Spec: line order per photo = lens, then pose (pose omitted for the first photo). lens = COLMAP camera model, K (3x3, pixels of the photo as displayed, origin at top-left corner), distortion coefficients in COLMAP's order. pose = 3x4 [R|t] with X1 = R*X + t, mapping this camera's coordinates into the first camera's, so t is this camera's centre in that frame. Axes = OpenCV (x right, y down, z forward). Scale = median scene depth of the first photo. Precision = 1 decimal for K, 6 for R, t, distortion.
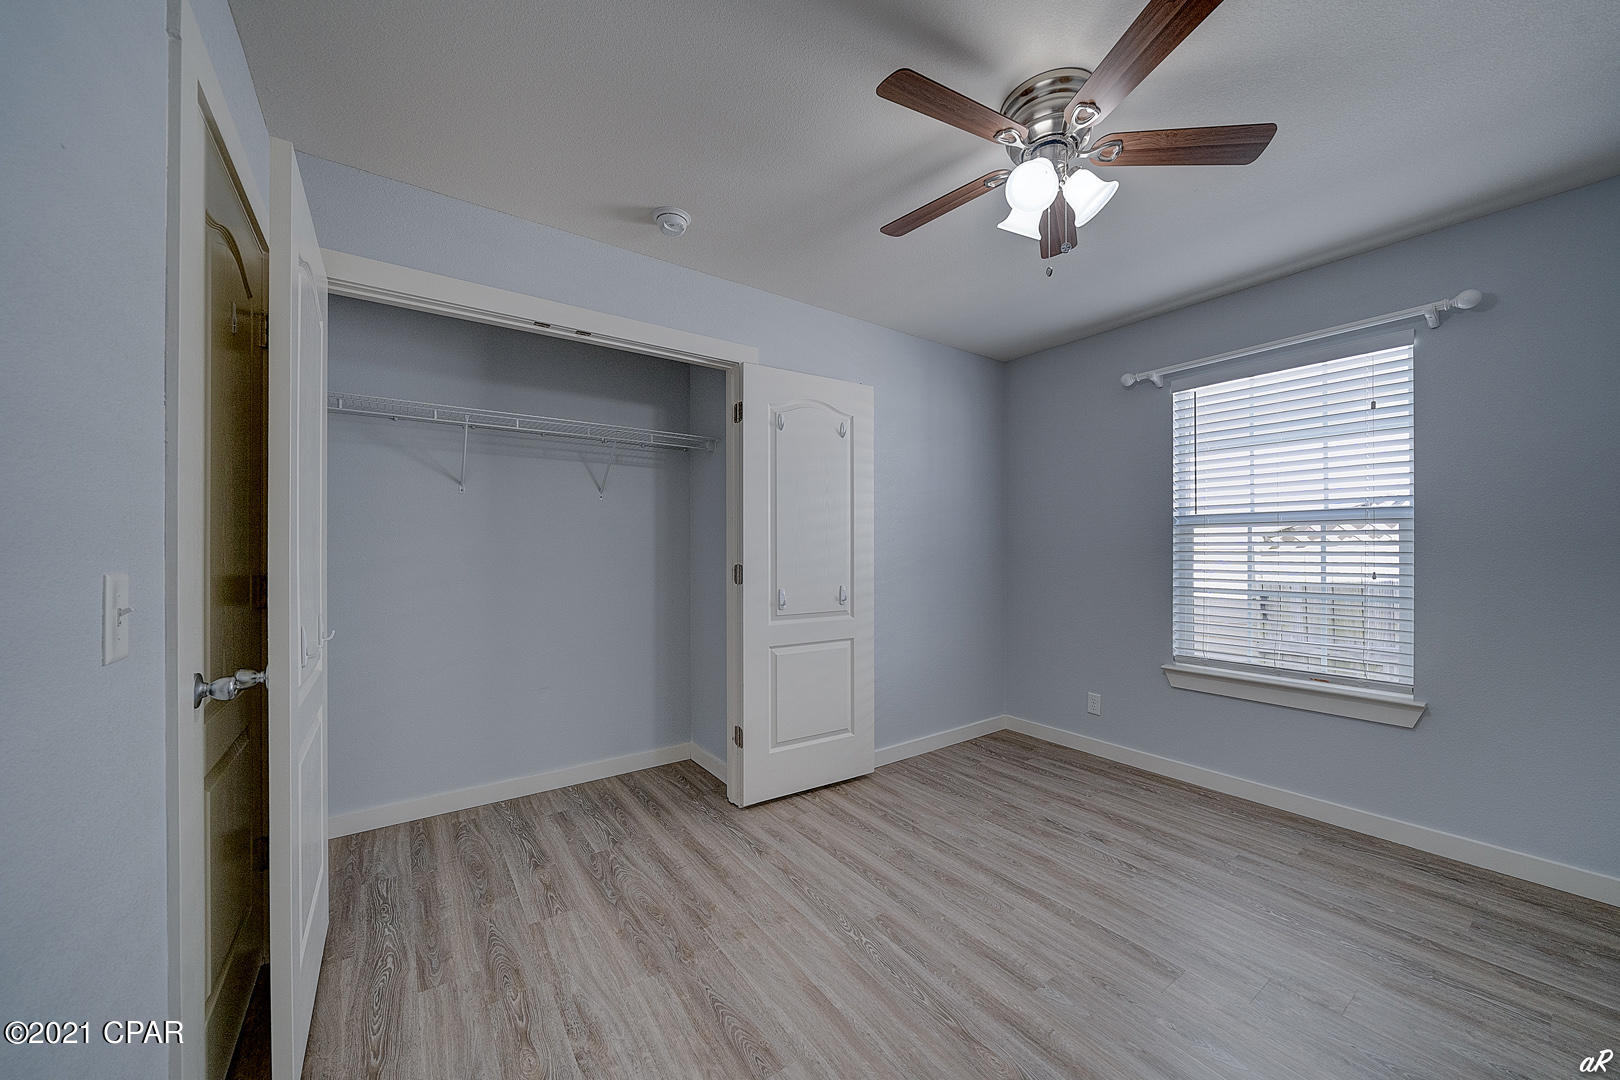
lens RADIAL K [[577.8, 0, 800.6], [0, 577.8, 546.5], [0, 0, 1]] dist [-0.001247, -0.000190]
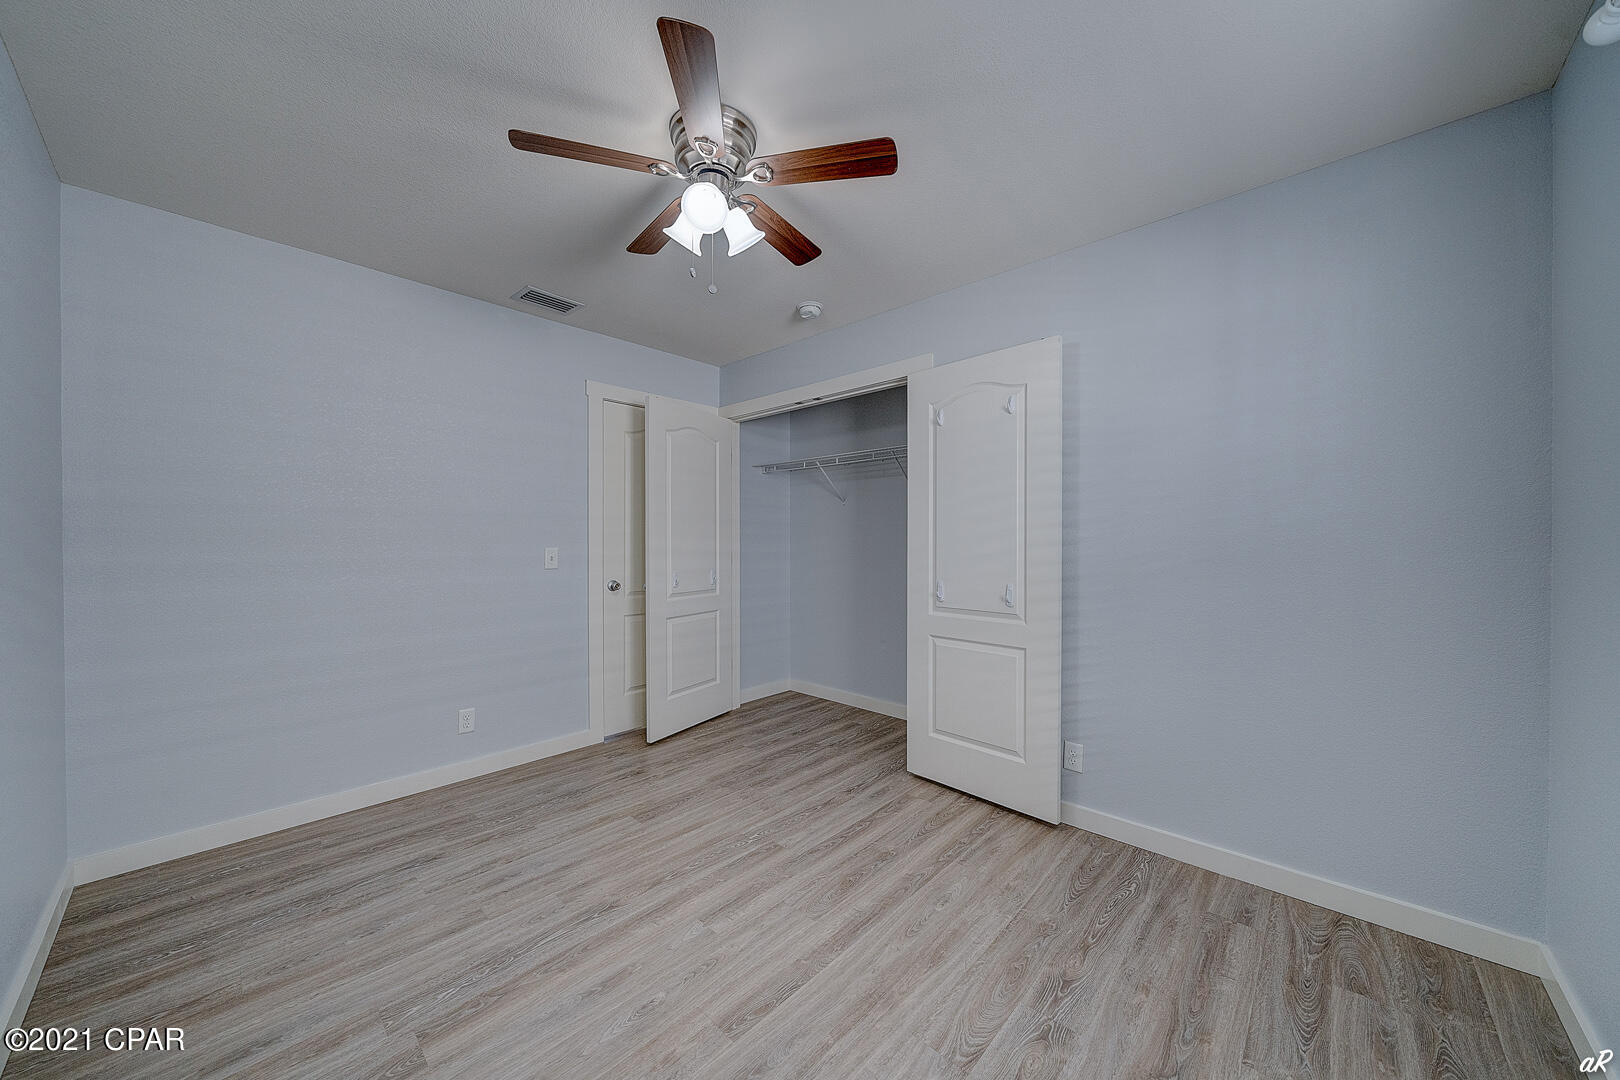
lens RADIAL K [[558.1, 0, 802.1], [0, 558.1, 547.1], [0, 0, 1]] dist [-0.003168, -0.000234]
pose [[0.203477, 0.012150, -0.979004, 0.993550], [0.003315, 0.999909, 0.013099, -0.001089], [0.979074, -0.005911, 0.203418, 0.628568]]
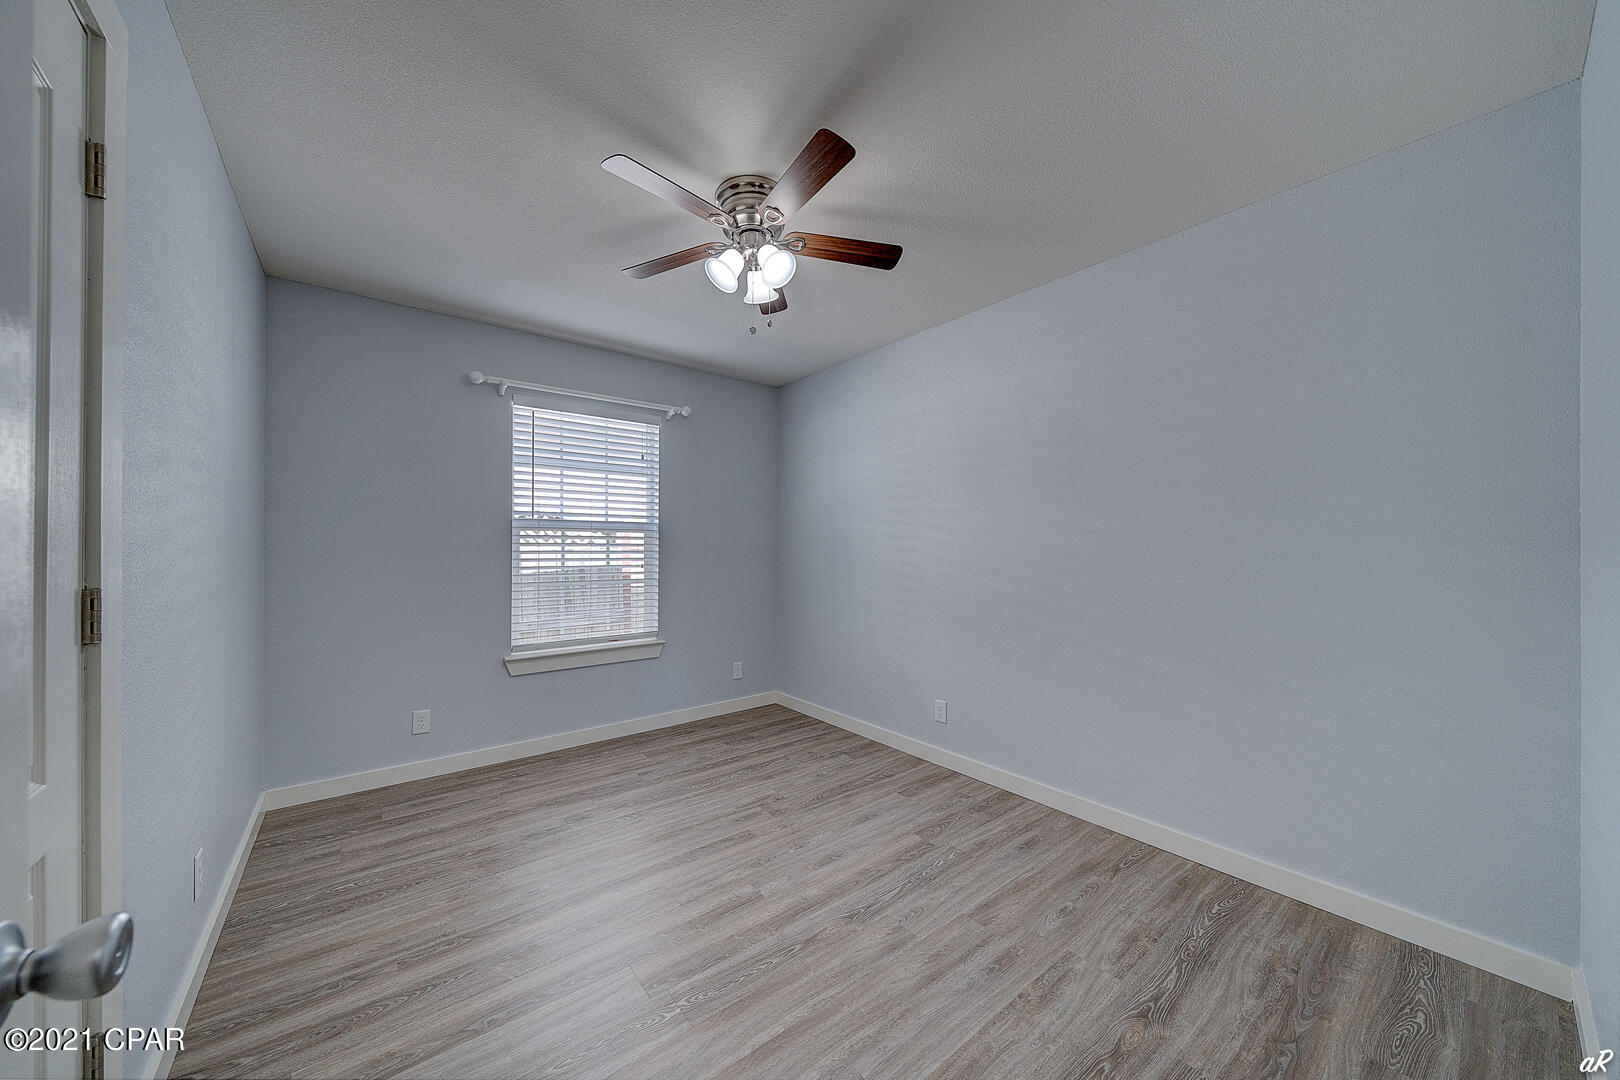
lens RADIAL K [[558.1, 0, 802.1], [0, 558.1, 547.1], [0, 0, 1]] dist [-0.003168, -0.000234]
pose [[-0.057306, 0.004871, 0.998345, -0.531684], [-0.005075, 0.999974, -0.005170, 0.004811], [-0.998344, -0.005363, -0.057280, 0.635958]]
